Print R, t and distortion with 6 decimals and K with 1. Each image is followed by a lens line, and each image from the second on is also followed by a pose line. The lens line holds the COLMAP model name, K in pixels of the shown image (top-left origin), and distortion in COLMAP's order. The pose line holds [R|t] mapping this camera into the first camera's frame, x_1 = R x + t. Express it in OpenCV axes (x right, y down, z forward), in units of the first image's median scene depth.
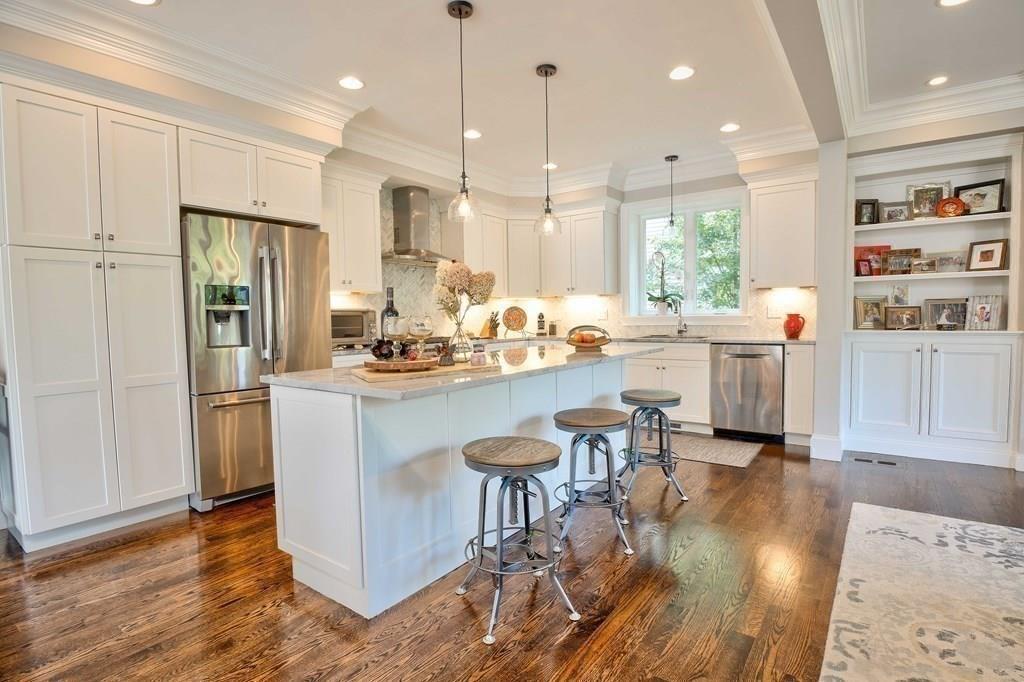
lens RADIAL K [[503.6, 0, 514.1], [0, 503.6, 339.0], [0, 0, 1]] dist [-0.002957, -0.000890]
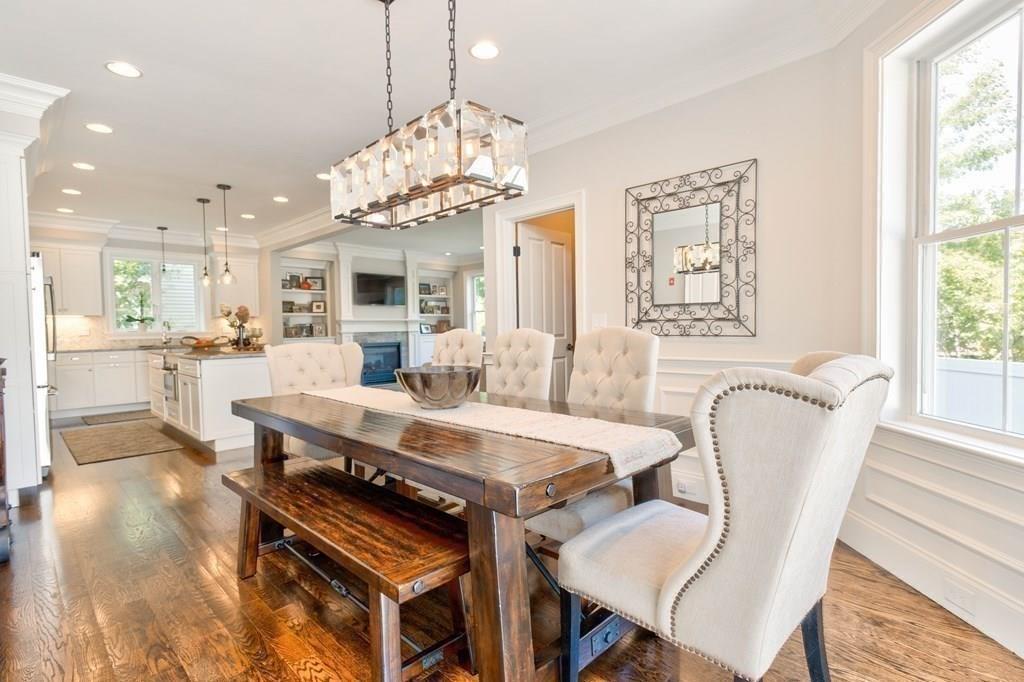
lens RADIAL K [[503.6, 0, 513.6], [0, 503.6, 343.2], [0, 0, 1]] dist [-0.002957, -0.000890]
pose [[0.146323, -0.018620, 0.989062, -1.333639], [0.061580, 0.998055, 0.009679, 0.047874], [-0.987318, 0.059490, 0.147185, -0.301667]]
